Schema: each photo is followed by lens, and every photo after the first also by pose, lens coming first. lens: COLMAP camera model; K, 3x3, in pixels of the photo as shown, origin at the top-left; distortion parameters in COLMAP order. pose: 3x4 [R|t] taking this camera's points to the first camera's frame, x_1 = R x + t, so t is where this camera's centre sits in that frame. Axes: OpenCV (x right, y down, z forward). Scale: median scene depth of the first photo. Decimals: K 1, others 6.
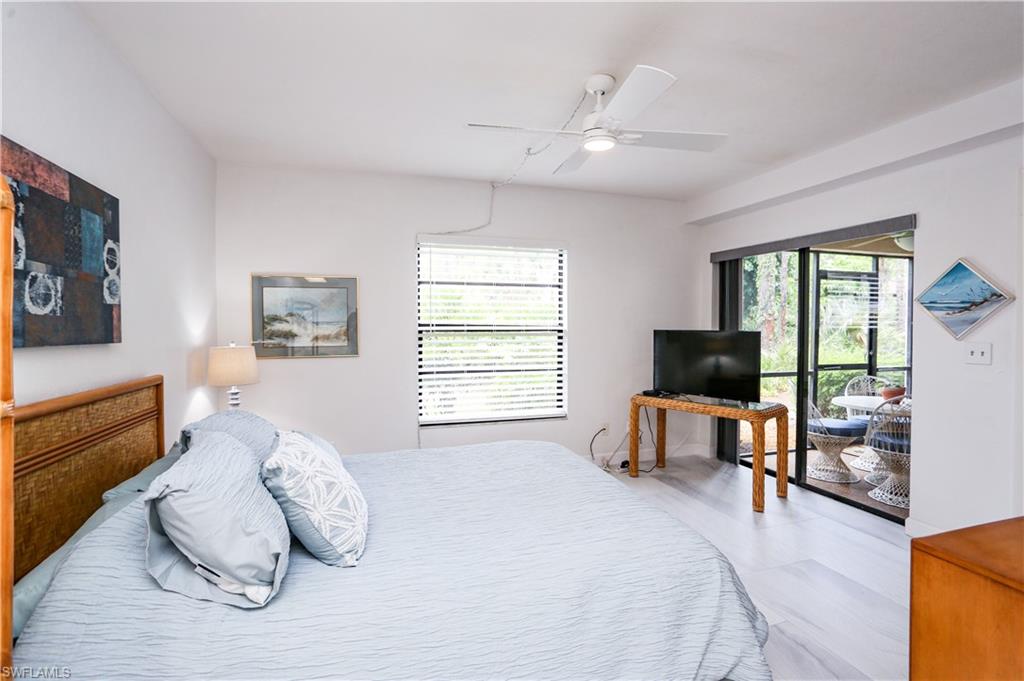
lens RADIAL K [[490.4, 0, 509.4], [0, 490.4, 336.3], [0, 0, 1]] dist [-0.038686, 0.015930]
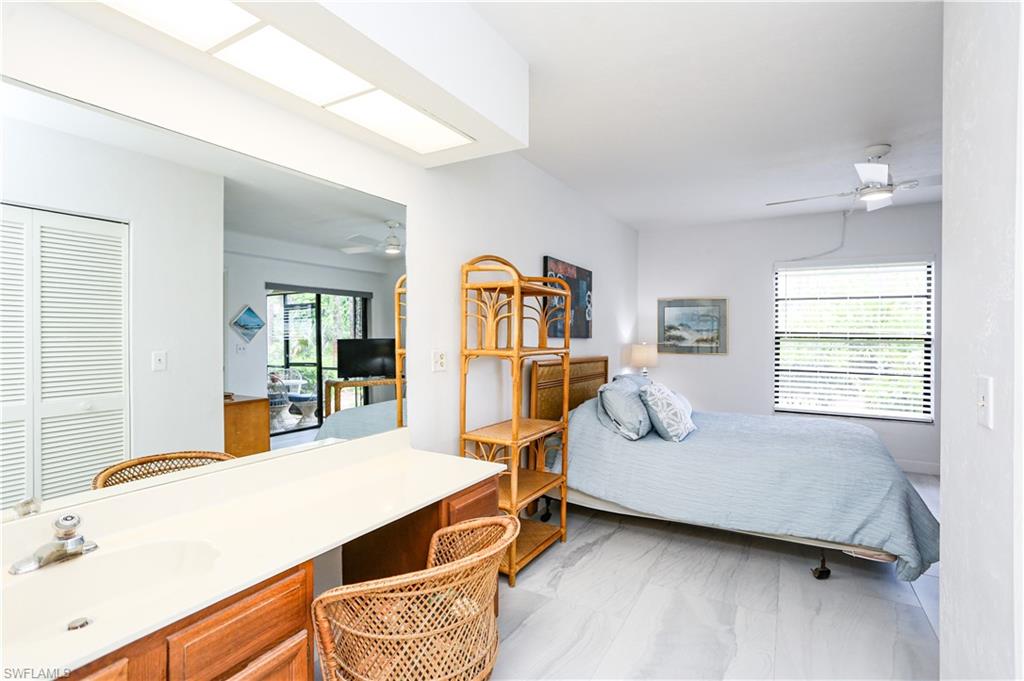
lens RADIAL K [[490.4, 0, 527.1], [0, 490.4, 334.5], [0, 0, 1]] dist [-0.038686, 0.015930]
pose [[0.693832, 0.007957, -0.720093, 0.305905], [-0.025779, 0.999572, -0.013794, 0.018260], [0.719676, 0.028134, 0.693740, -0.390229]]
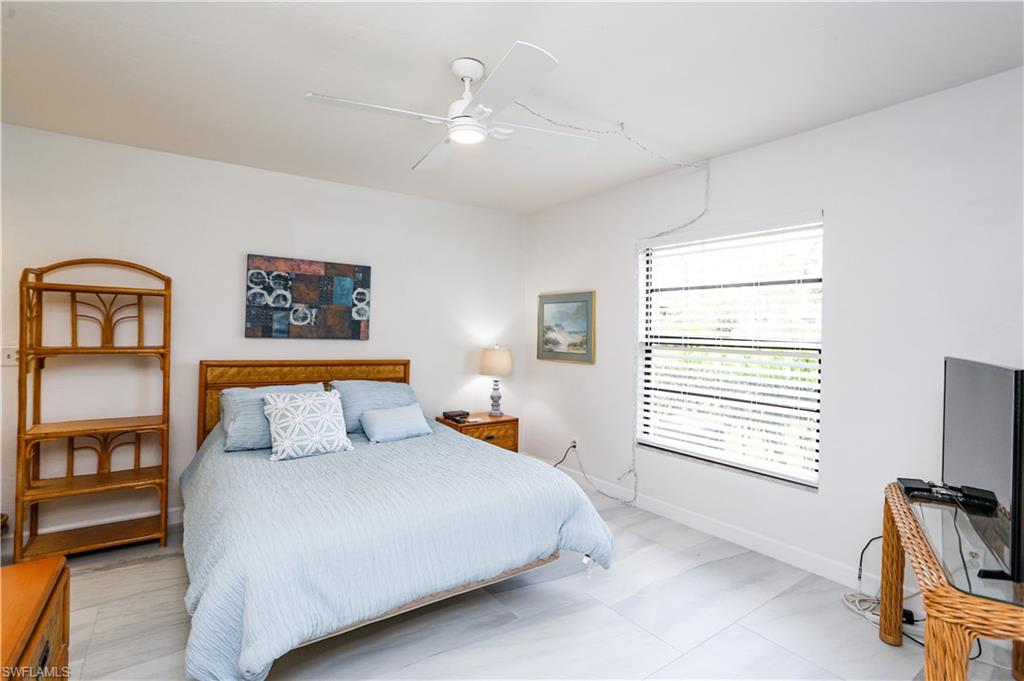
lens RADIAL K [[490.4, 0, 516.5], [0, 490.4, 329.8], [0, 0, 1]] dist [-0.038686, 0.015930]
pose [[0.306599, 0.007165, -0.951812, 0.686398], [-0.042311, 0.999086, -0.006109, -0.021380], [0.950898, 0.042145, 0.306622, 0.519417]]
